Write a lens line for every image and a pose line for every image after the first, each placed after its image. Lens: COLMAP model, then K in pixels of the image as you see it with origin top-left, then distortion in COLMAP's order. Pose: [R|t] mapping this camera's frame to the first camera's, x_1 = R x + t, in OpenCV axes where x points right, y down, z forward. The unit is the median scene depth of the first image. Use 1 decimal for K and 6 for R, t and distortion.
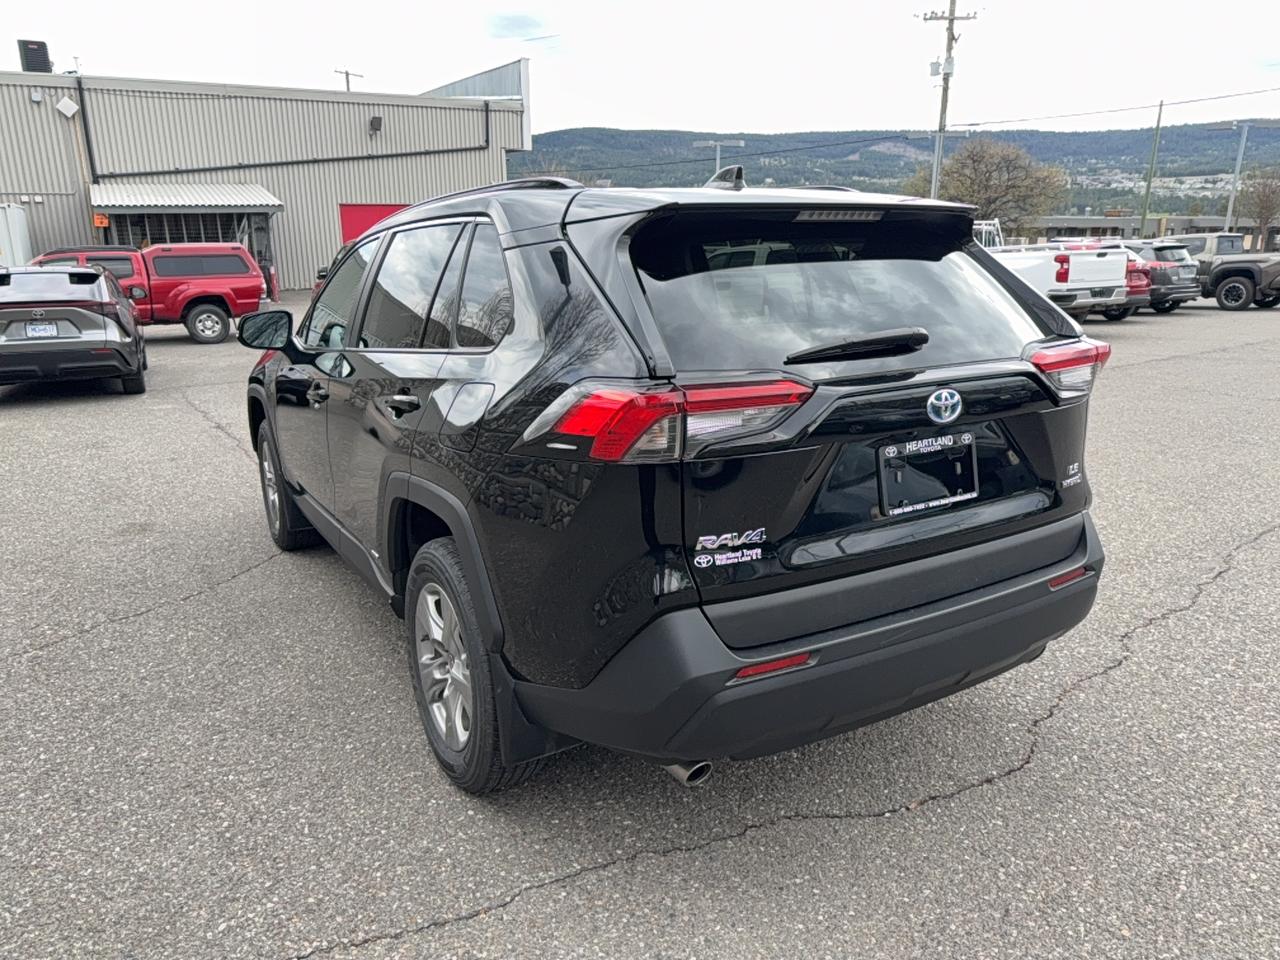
lens RADIAL K [[918.4, 0, 642.6], [0, 918.4, 479.3], [0, 0, 1]] dist [0.043728, -0.043157]
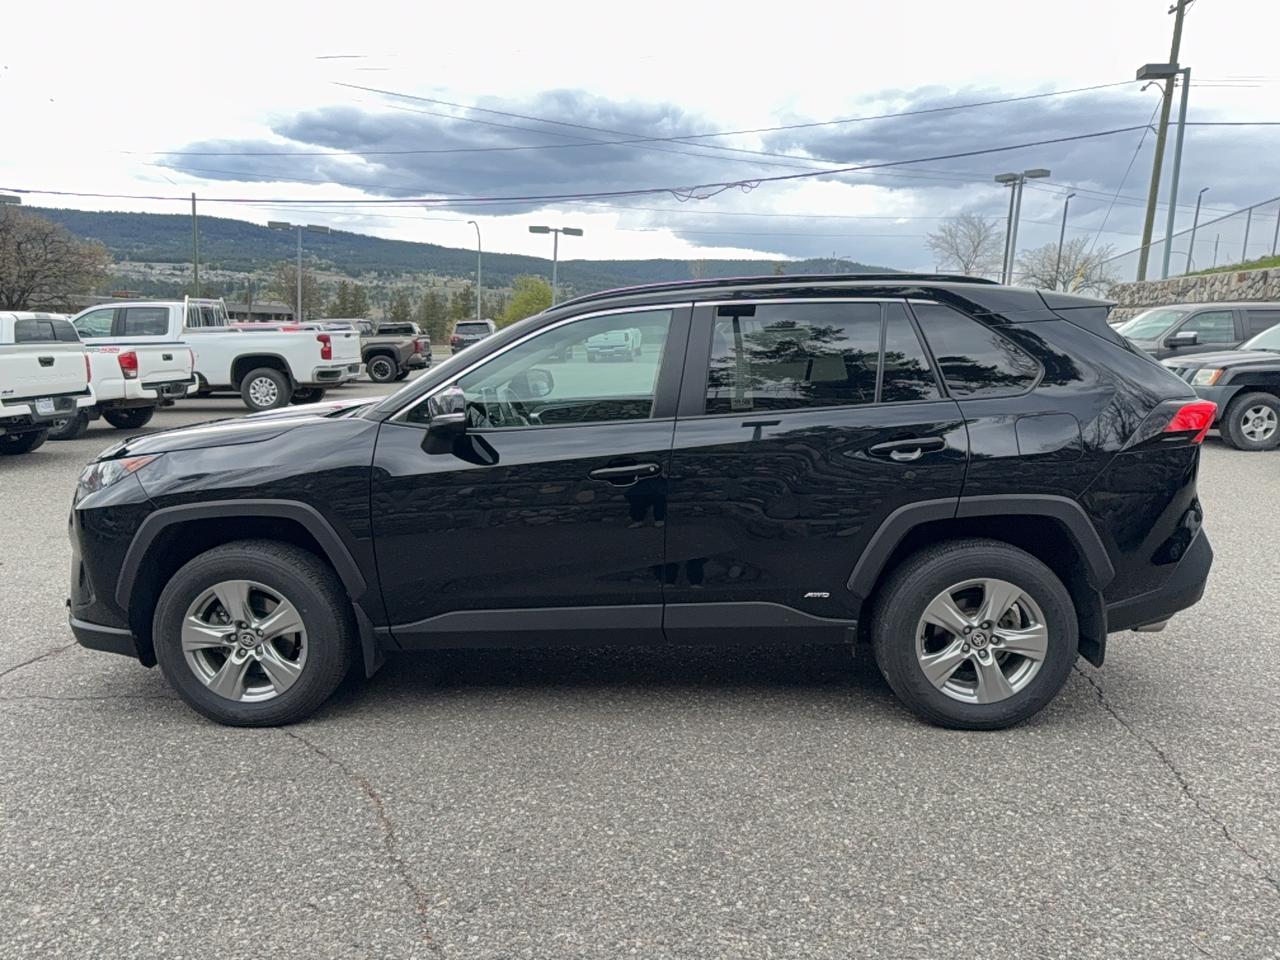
lens RADIAL K [[918.4, 0, 633.0], [0, 918.4, 481.0], [0, 0, 1]] dist [0.043728, -0.043157]
pose [[0.520660, -0.117305, 0.845667, -0.191457], [0.185950, 0.982318, 0.021774, -0.017224], [-0.833268, 0.145914, 0.533267, 0.084594]]
